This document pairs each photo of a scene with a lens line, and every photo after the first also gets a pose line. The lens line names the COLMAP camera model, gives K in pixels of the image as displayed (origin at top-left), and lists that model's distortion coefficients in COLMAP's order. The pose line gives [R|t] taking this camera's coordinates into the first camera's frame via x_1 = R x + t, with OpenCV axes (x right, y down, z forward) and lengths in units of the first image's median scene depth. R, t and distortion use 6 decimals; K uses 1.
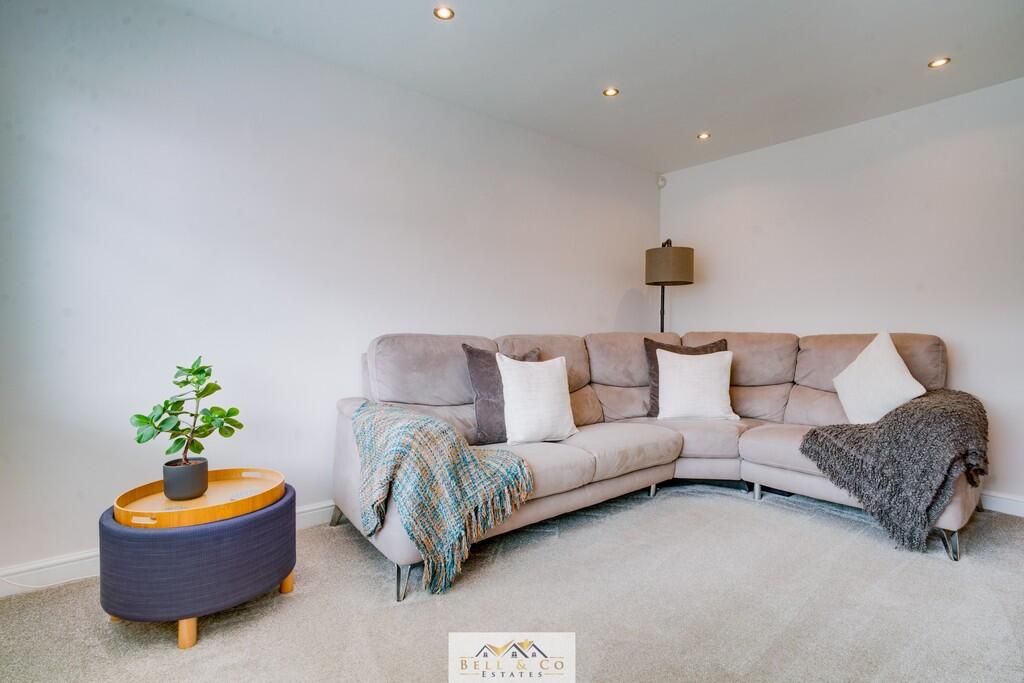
lens RADIAL K [[502.9, 0, 512.3], [0, 502.9, 338.7], [0, 0, 1]] dist [-0.020364, 0.000586]
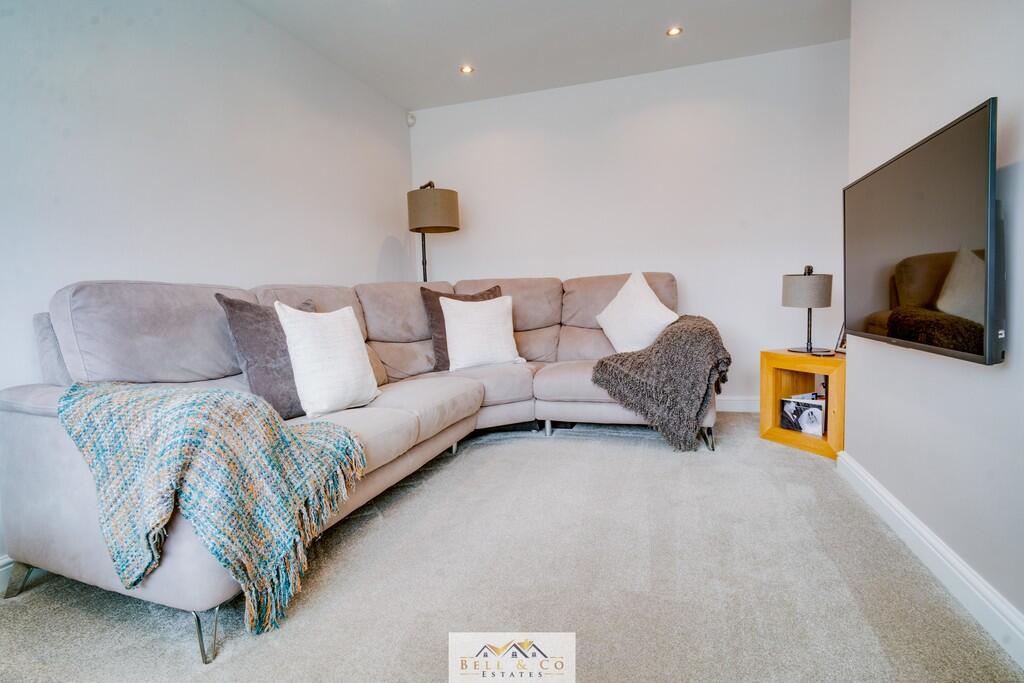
lens RADIAL K [[524.6, 0, 510.4], [0, 524.6, 341.3], [0, 0, 1]] dist [-0.012029, 0.002636]
pose [[0.843599, -0.080962, 0.530835, -0.157451], [0.047806, 0.995966, 0.075930, 0.045415], [-0.534842, -0.038677, 0.844067, 0.152382]]
